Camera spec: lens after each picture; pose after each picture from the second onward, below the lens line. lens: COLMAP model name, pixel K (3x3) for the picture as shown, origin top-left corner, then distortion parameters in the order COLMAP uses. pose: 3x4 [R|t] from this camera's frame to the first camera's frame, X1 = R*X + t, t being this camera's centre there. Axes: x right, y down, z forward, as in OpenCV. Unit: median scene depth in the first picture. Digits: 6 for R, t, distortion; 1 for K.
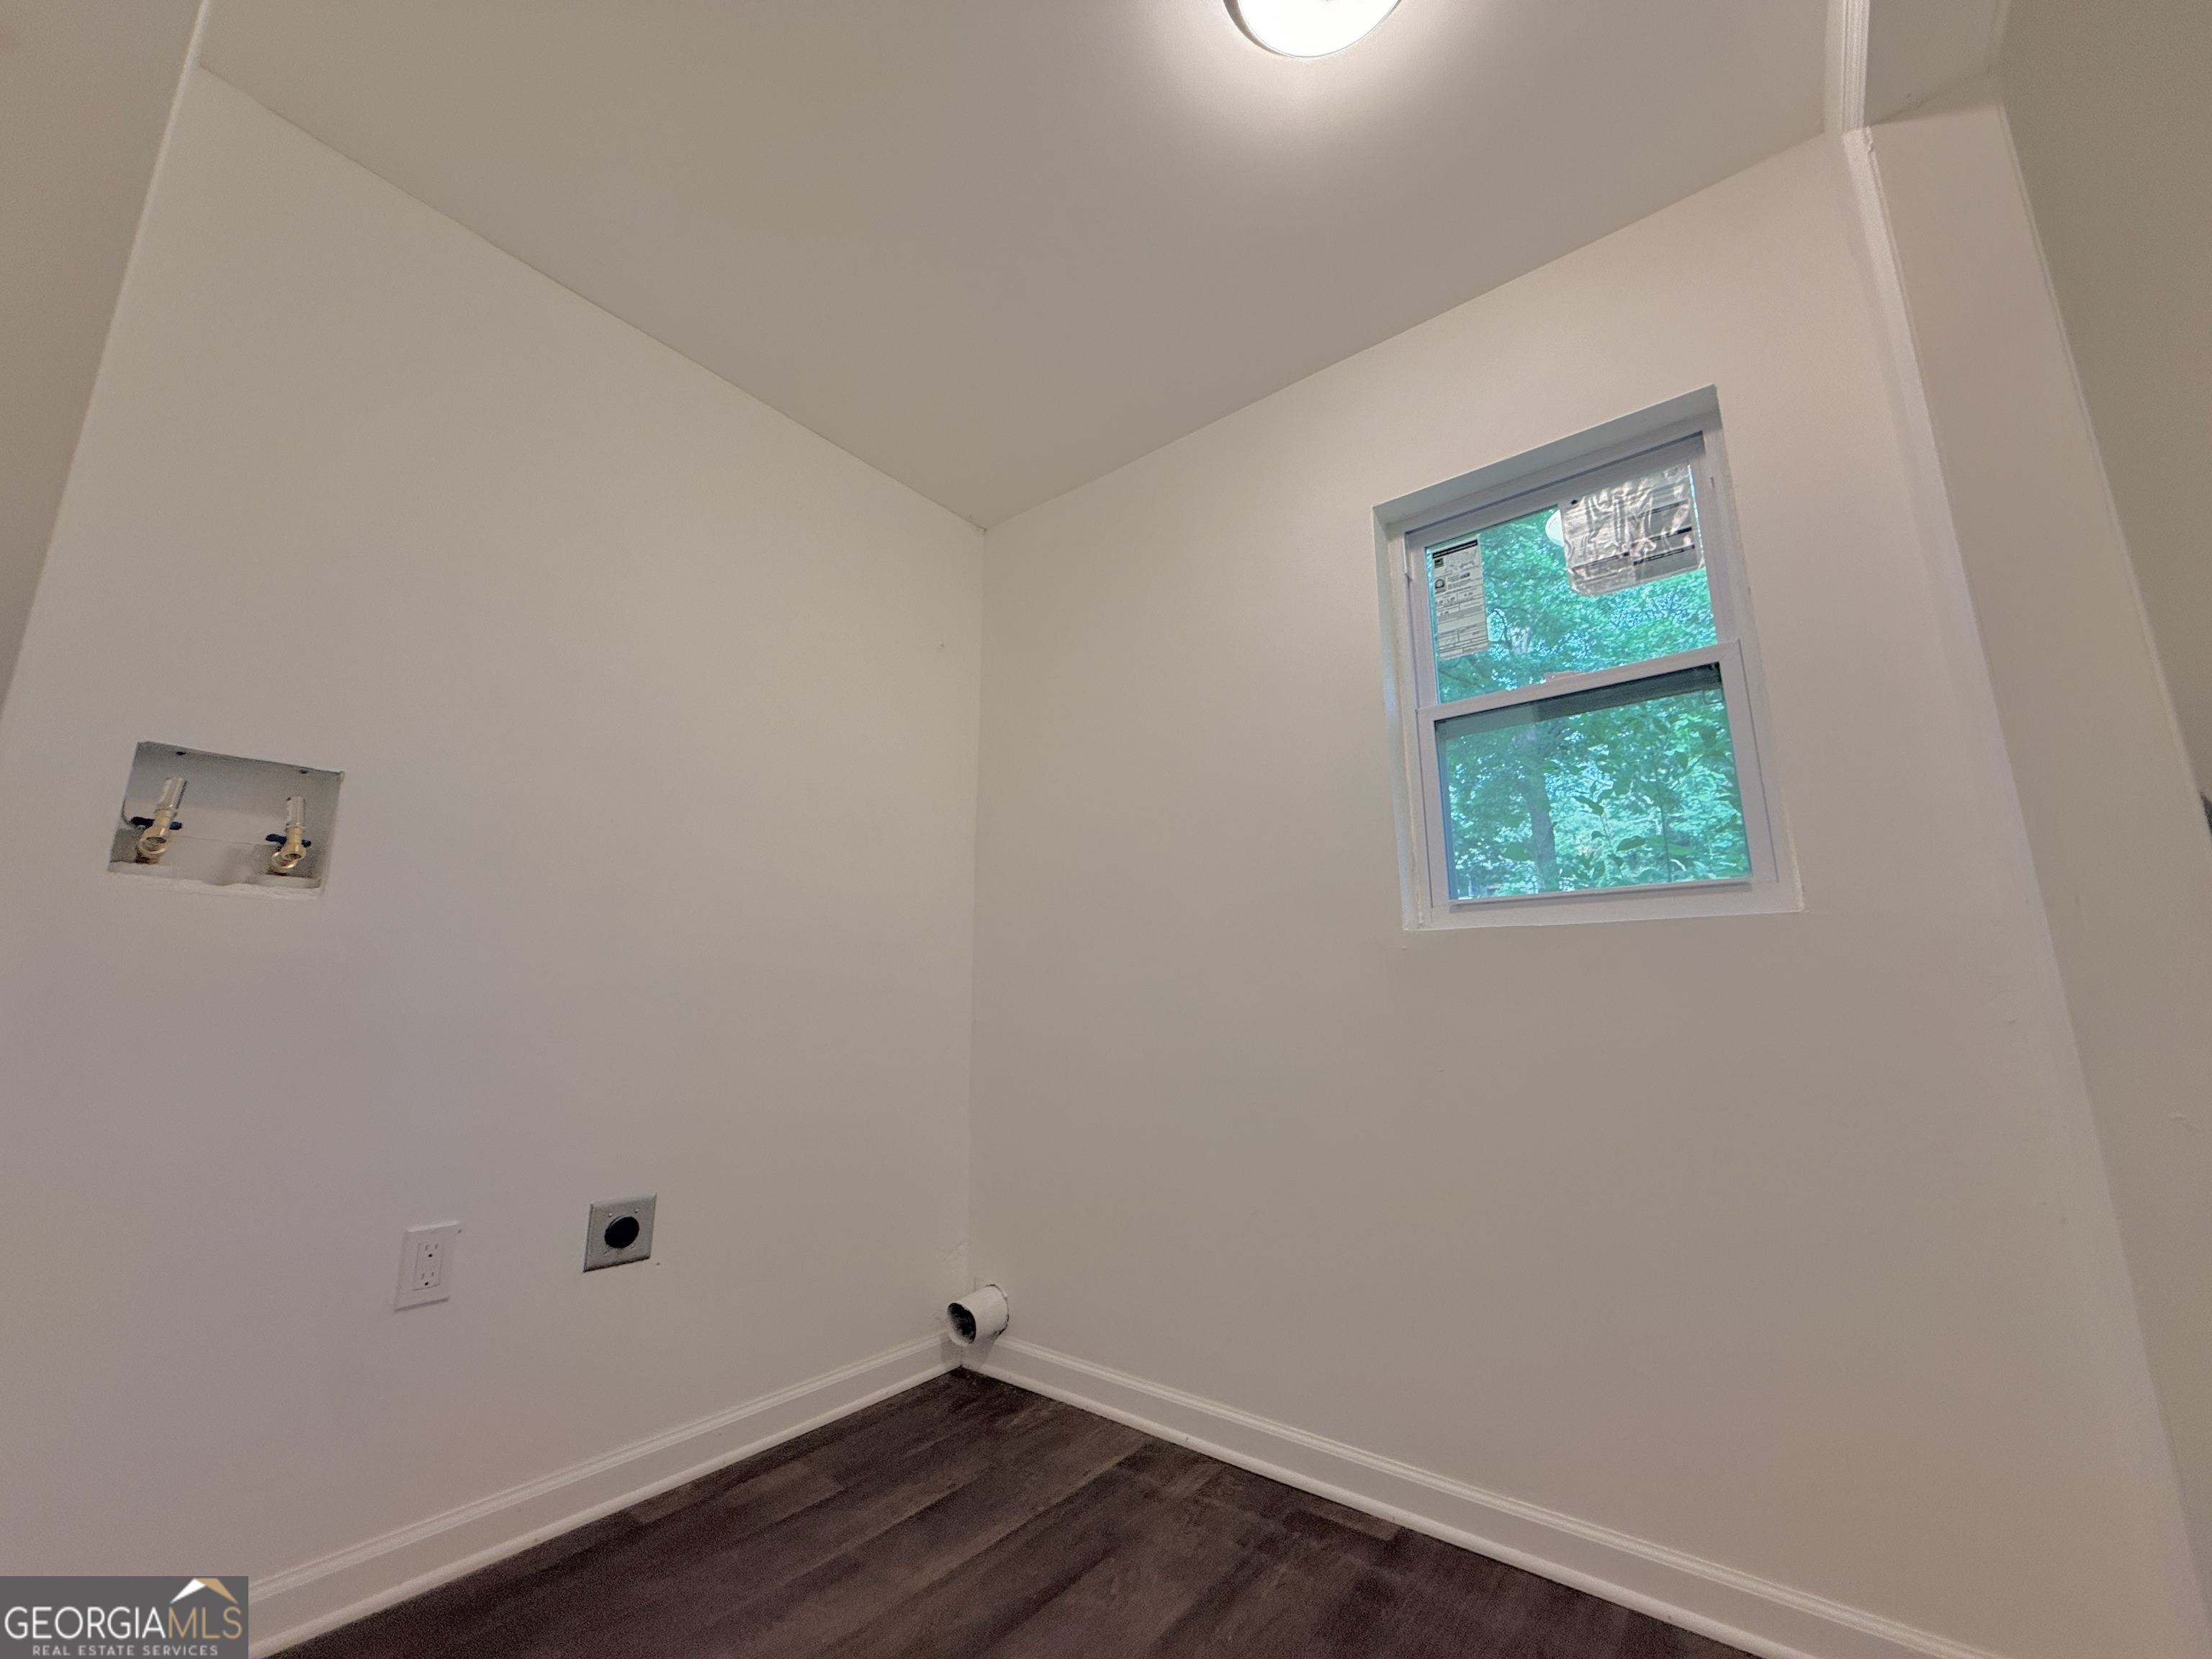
lens RADIAL K [[879.3, 0, 1101.7], [0, 879.3, 826.7], [0, 0, 1]] dist [0.000214, 0.000228]
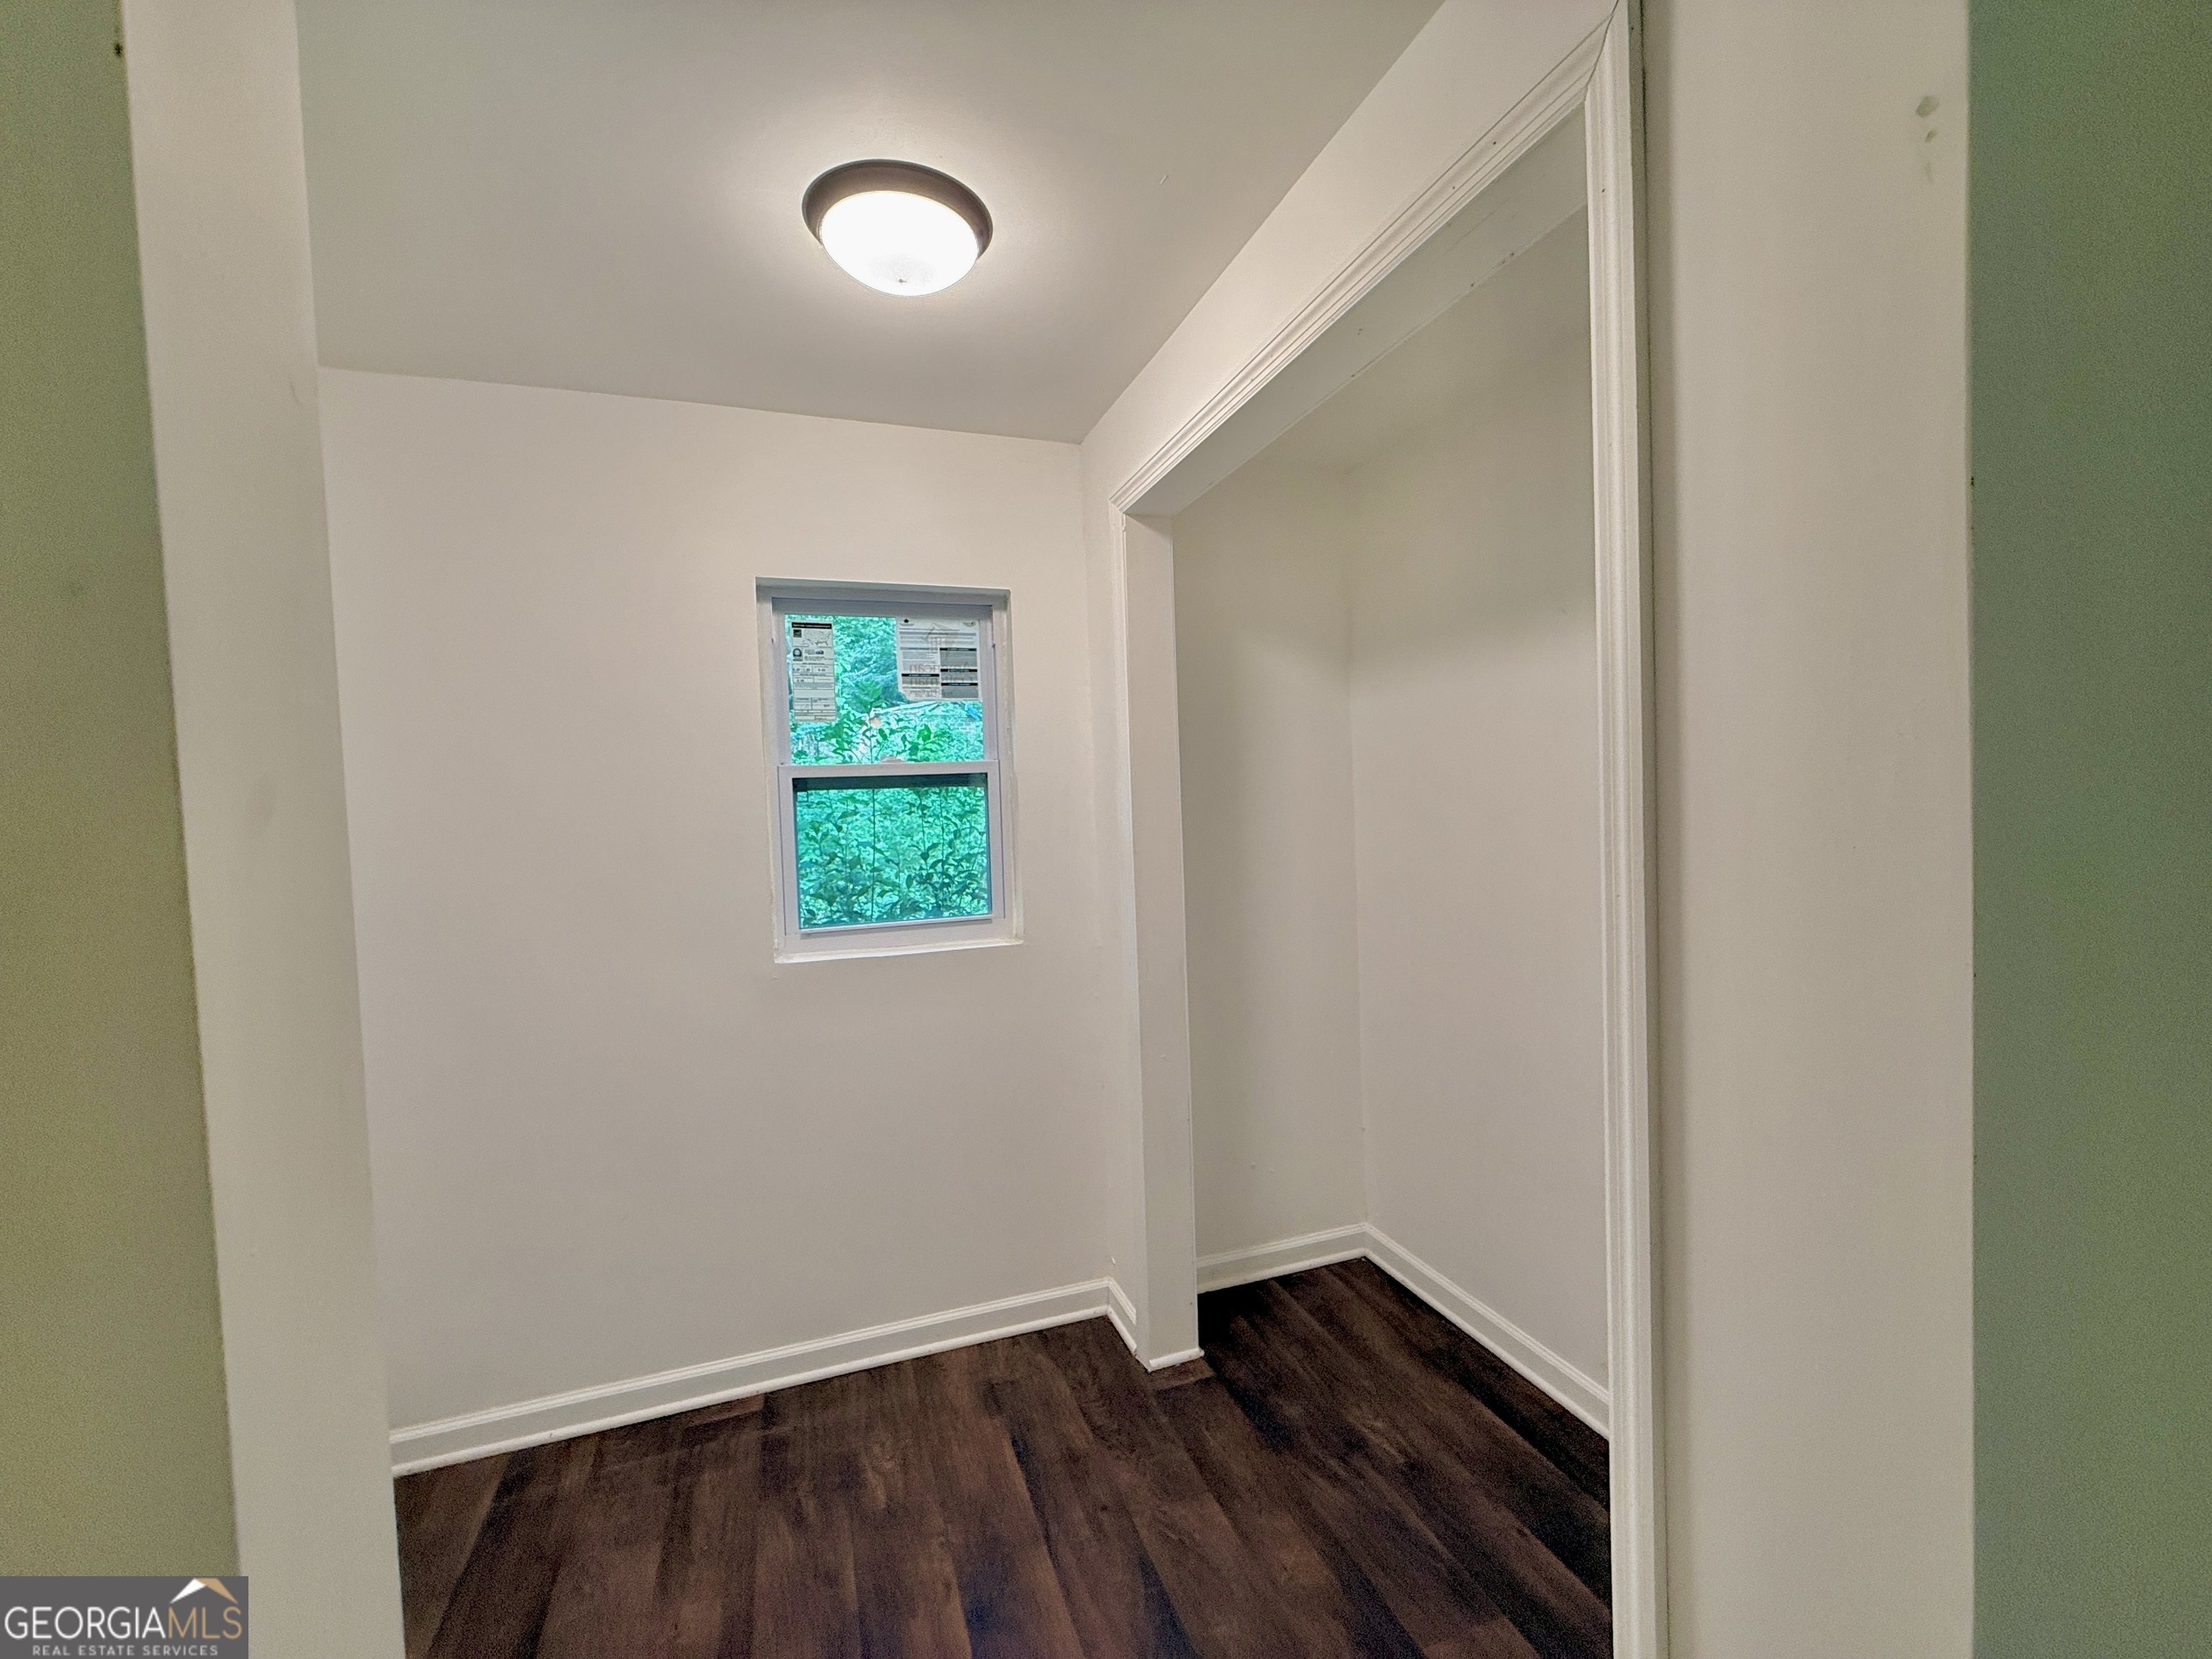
lens RADIAL K [[879.3, 0, 1107.6], [0, 879.3, 827.0], [0, 0, 1]] dist [0.000214, 0.000228]
pose [[0.528187, -0.052419, 0.847508, -0.484720], [-0.149282, 0.976815, 0.153453, -0.357540], [-0.835903, -0.207570, 0.508116, 0.026887]]
